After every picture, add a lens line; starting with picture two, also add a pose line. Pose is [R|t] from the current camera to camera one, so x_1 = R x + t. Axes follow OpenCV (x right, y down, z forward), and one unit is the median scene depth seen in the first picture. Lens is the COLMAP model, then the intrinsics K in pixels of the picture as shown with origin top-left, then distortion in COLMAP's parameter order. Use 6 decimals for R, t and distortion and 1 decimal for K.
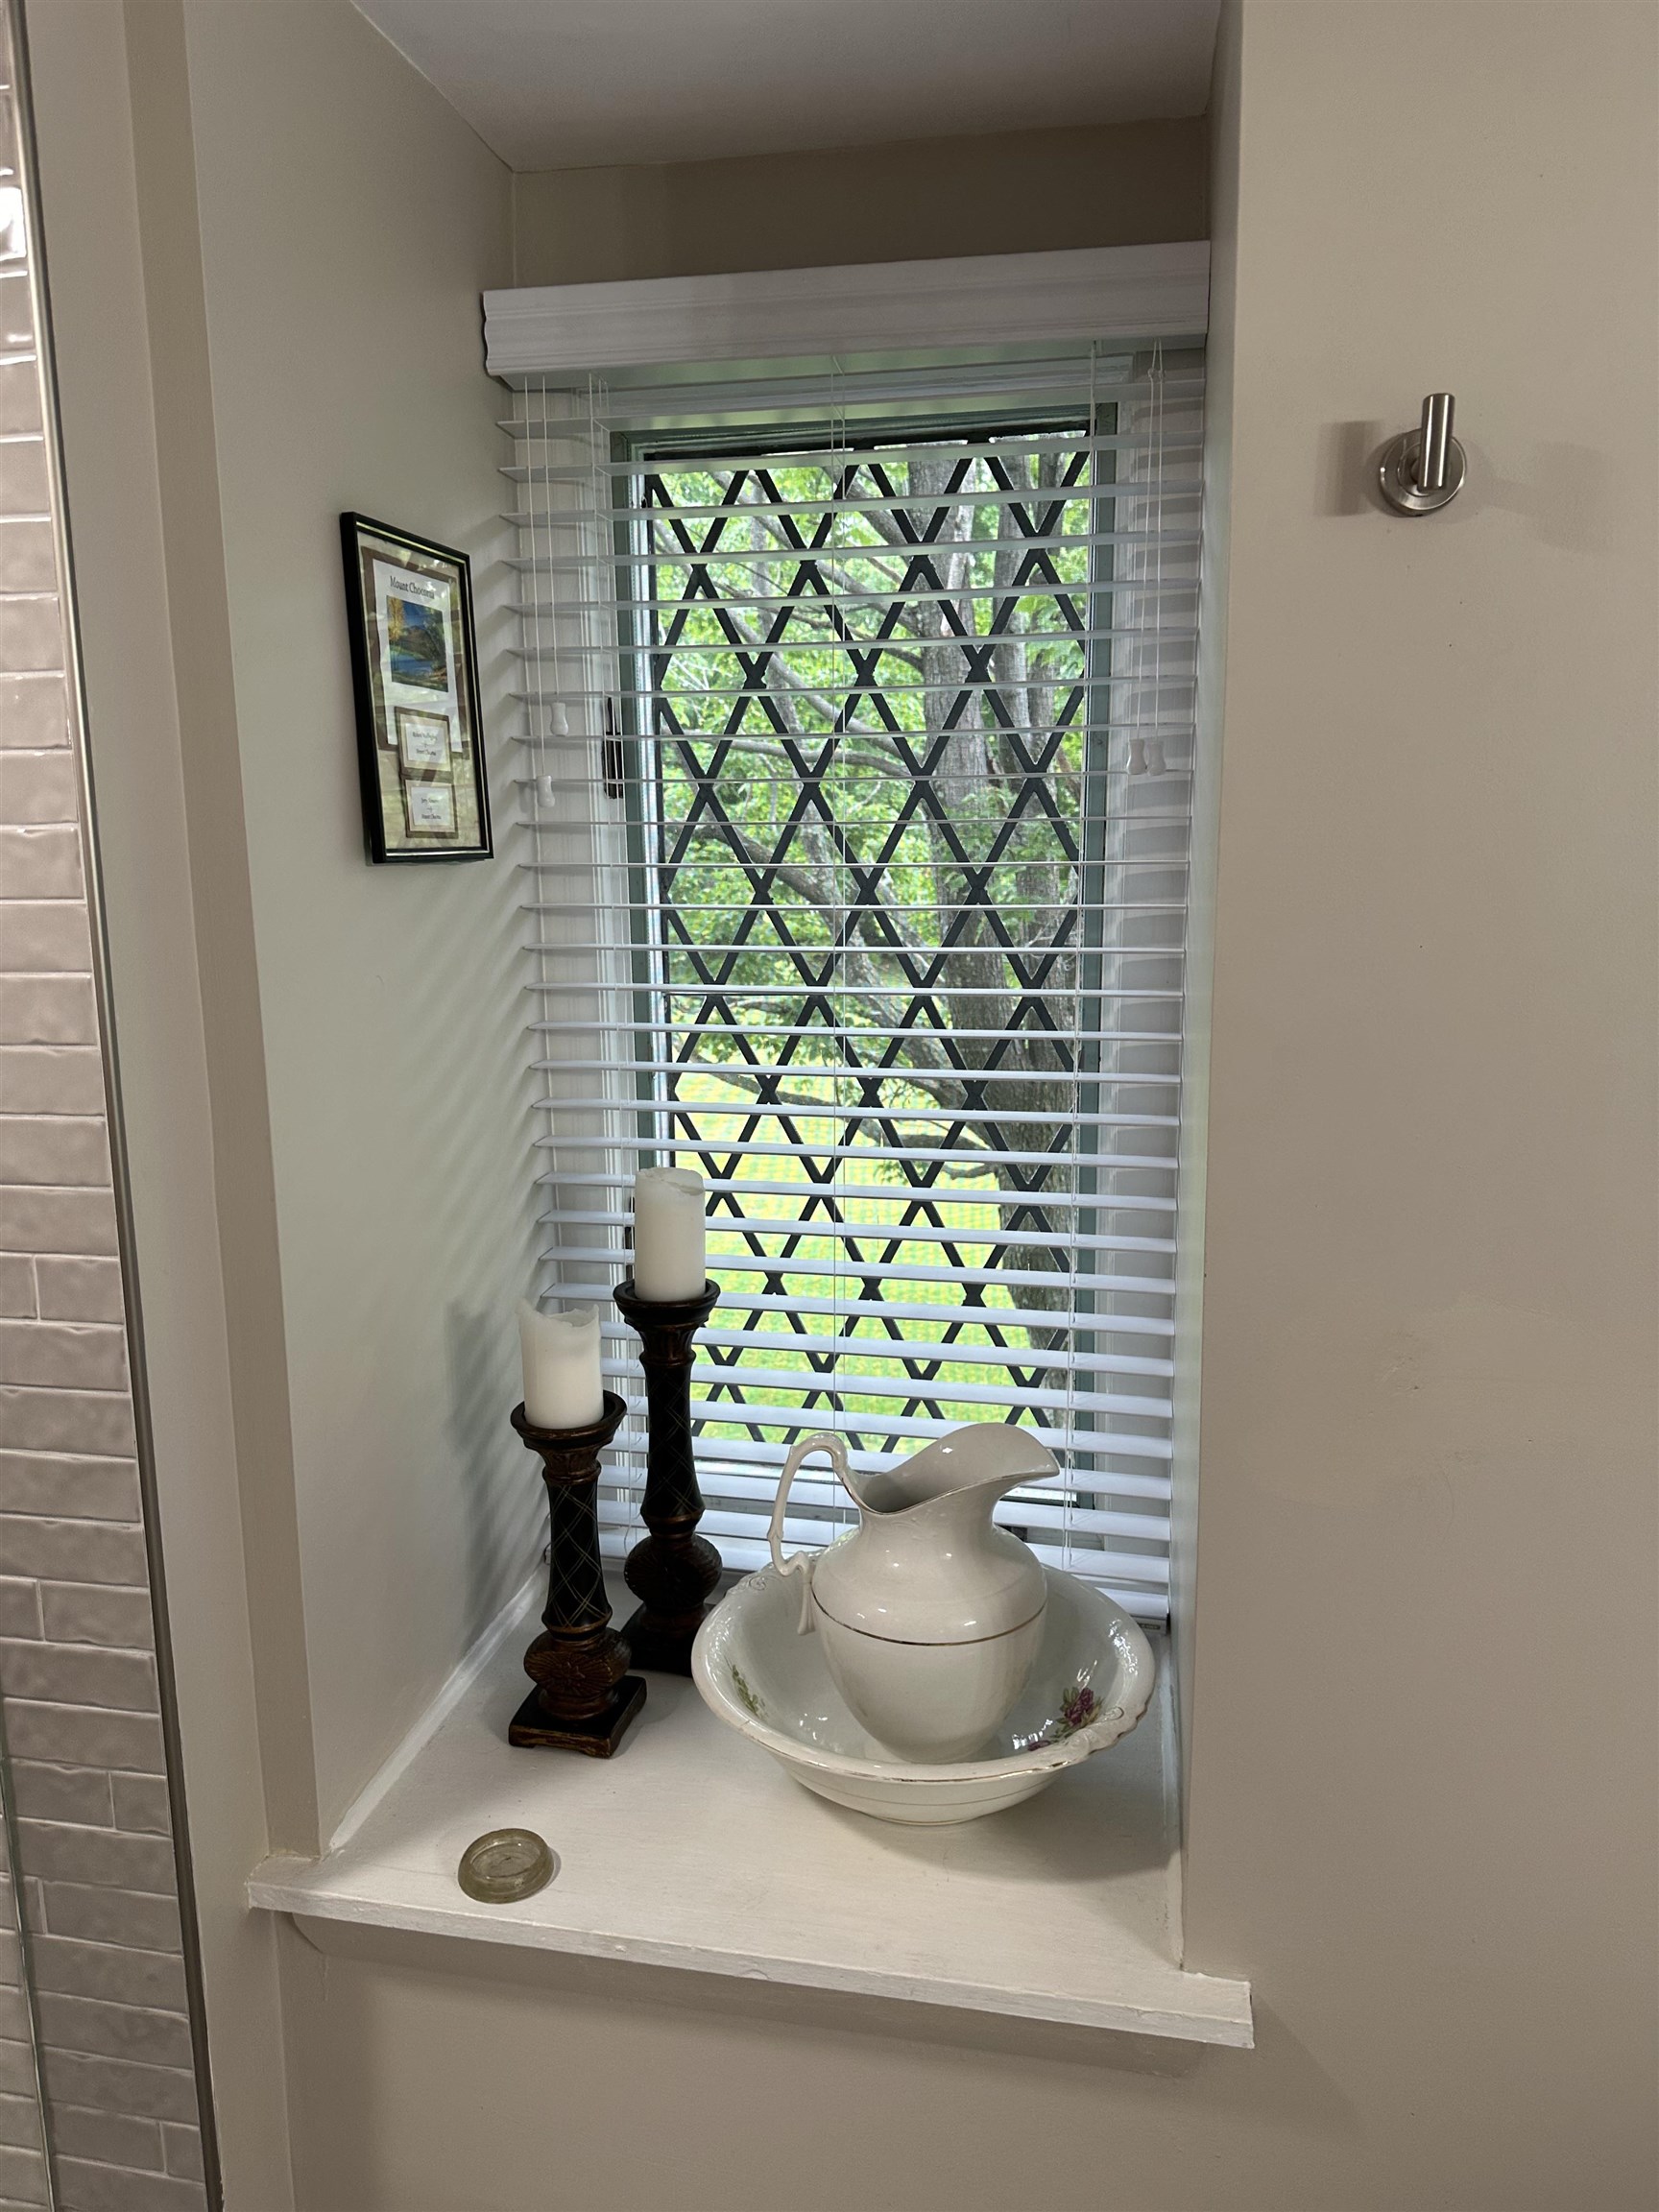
lens RADIAL K [[1550.7, 0, 813.9], [0, 1550.7, 1138.9], [0, 0, 1]] dist [0.027058, -0.032778]
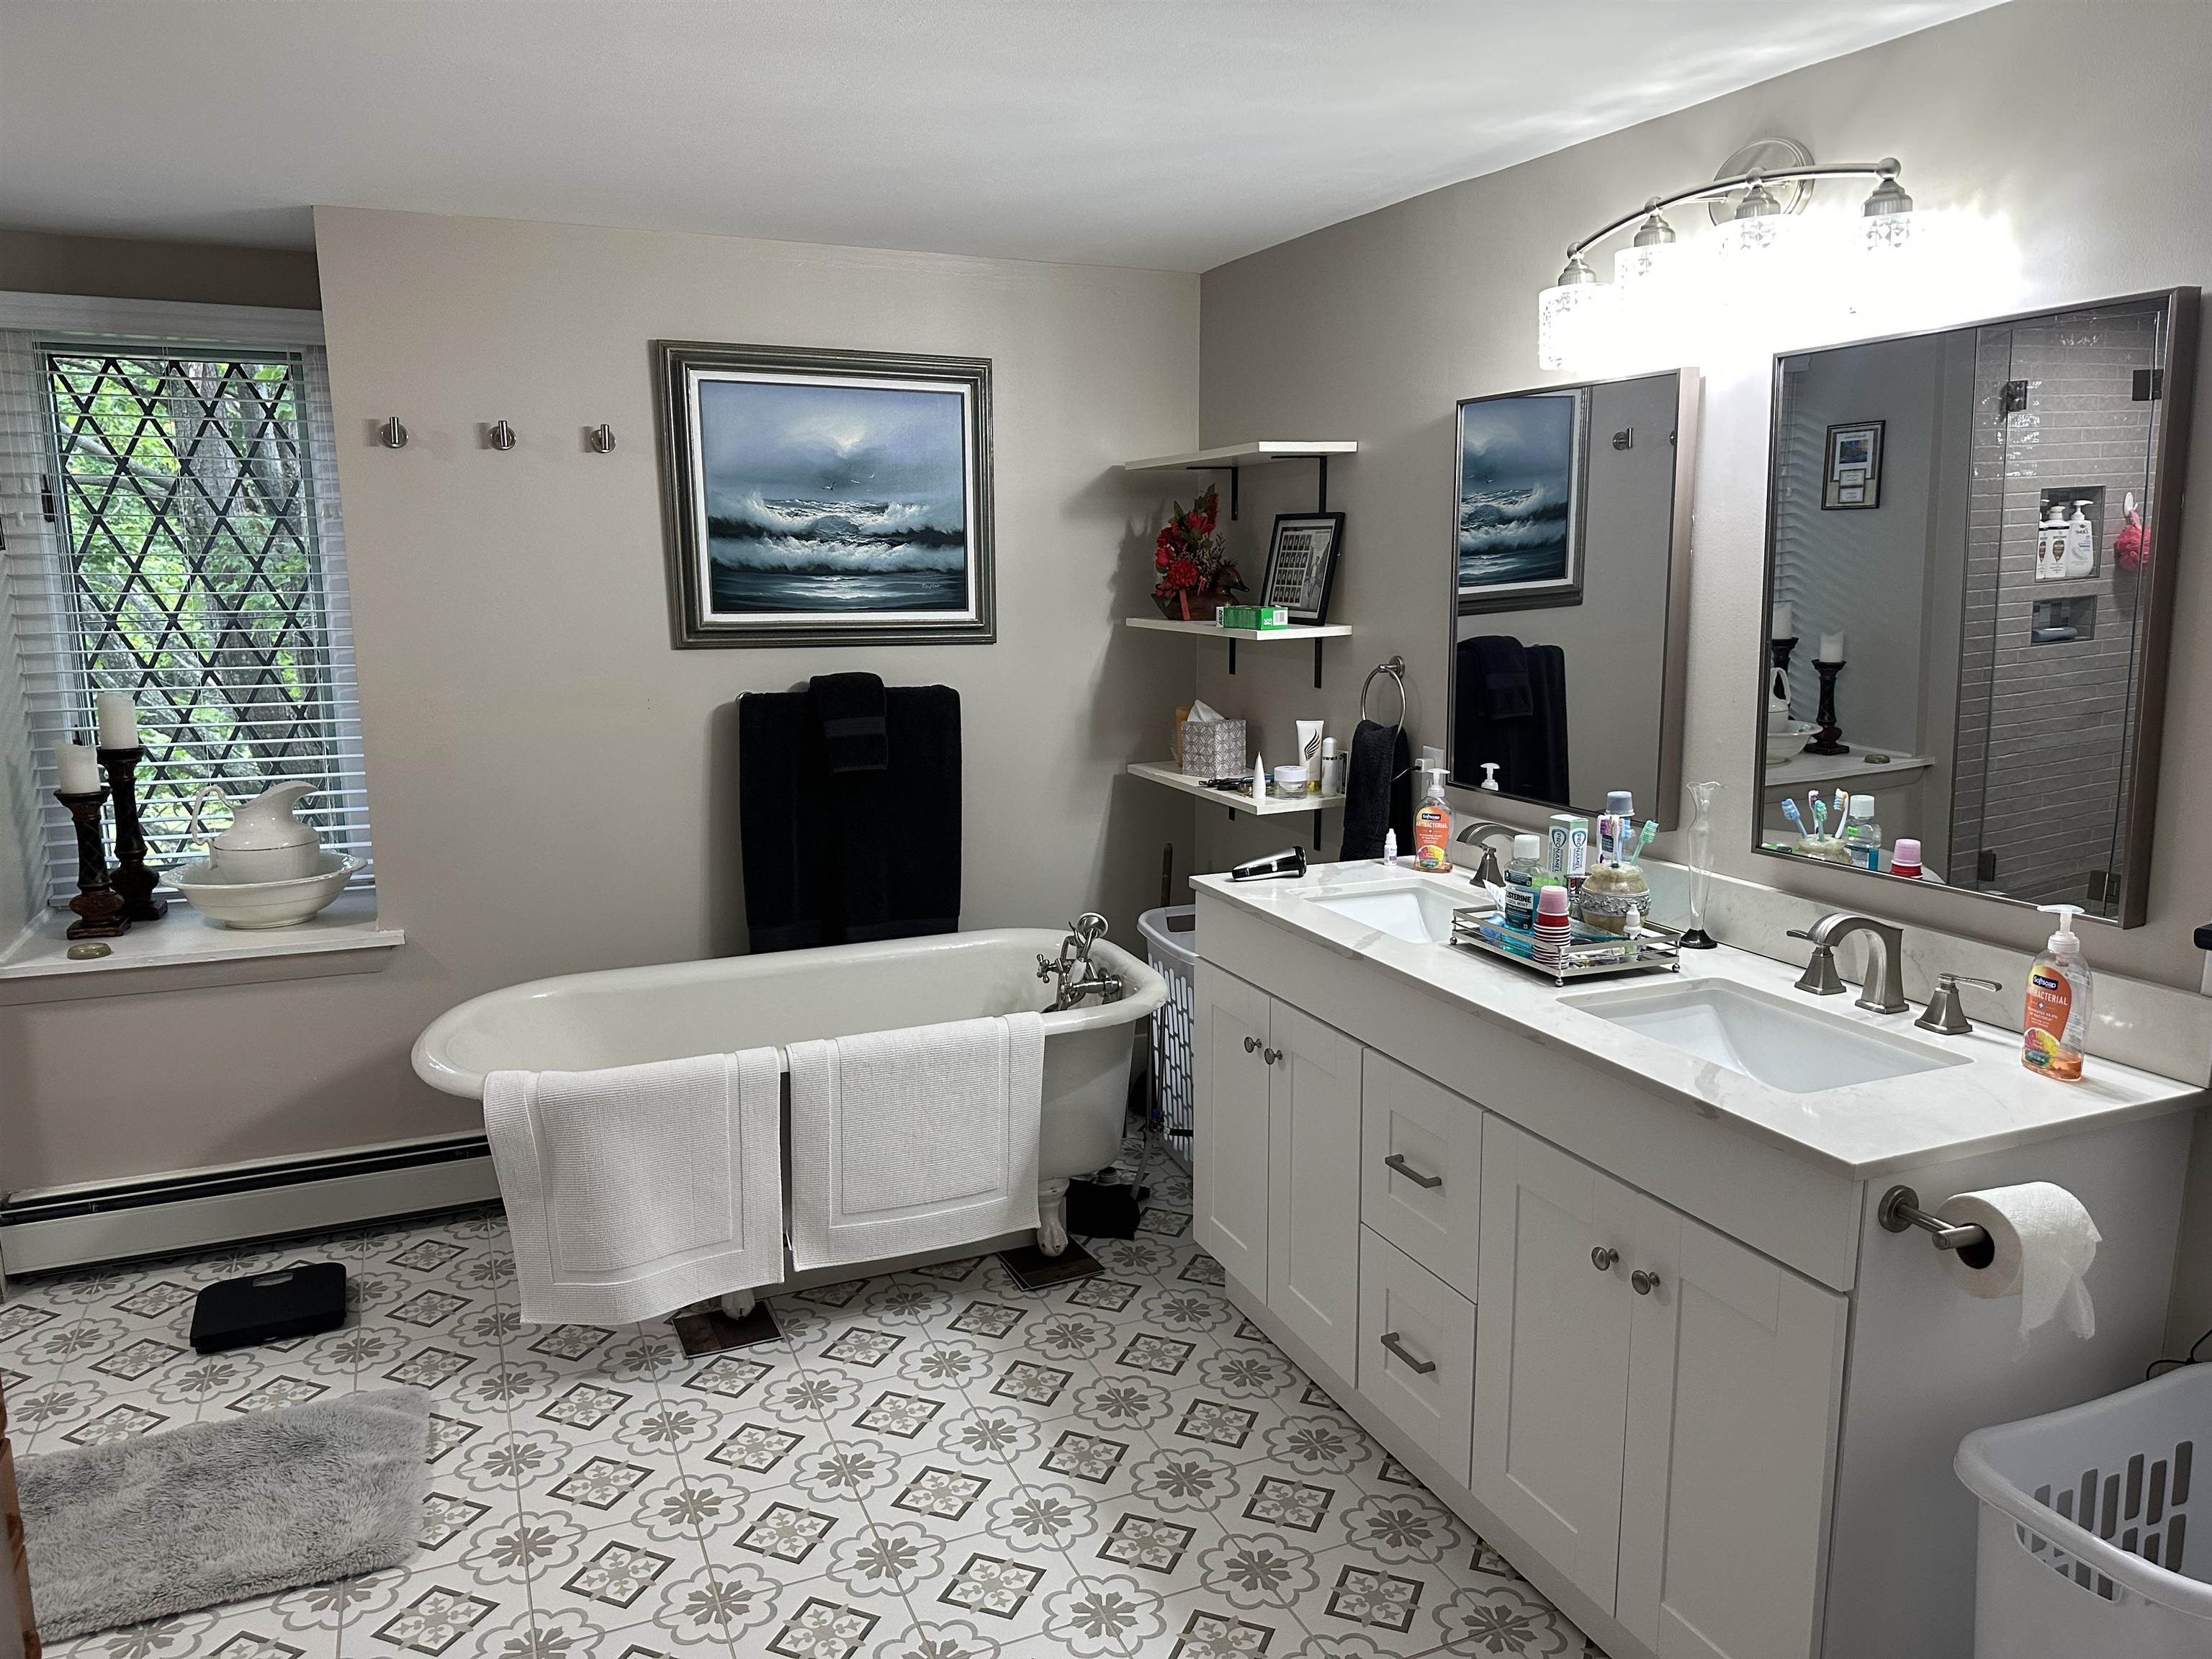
lens RADIAL K [[1550.7, 0, 1118.9], [0, 1550.7, 832.5], [0, 0, 1]] dist [0.027058, -0.032778]
pose [[0.817670, -0.093204, 0.568092, -0.213187], [0.105458, 0.994359, 0.011351, 0.360562], [-0.565946, 0.050628, 0.822887, -1.697983]]
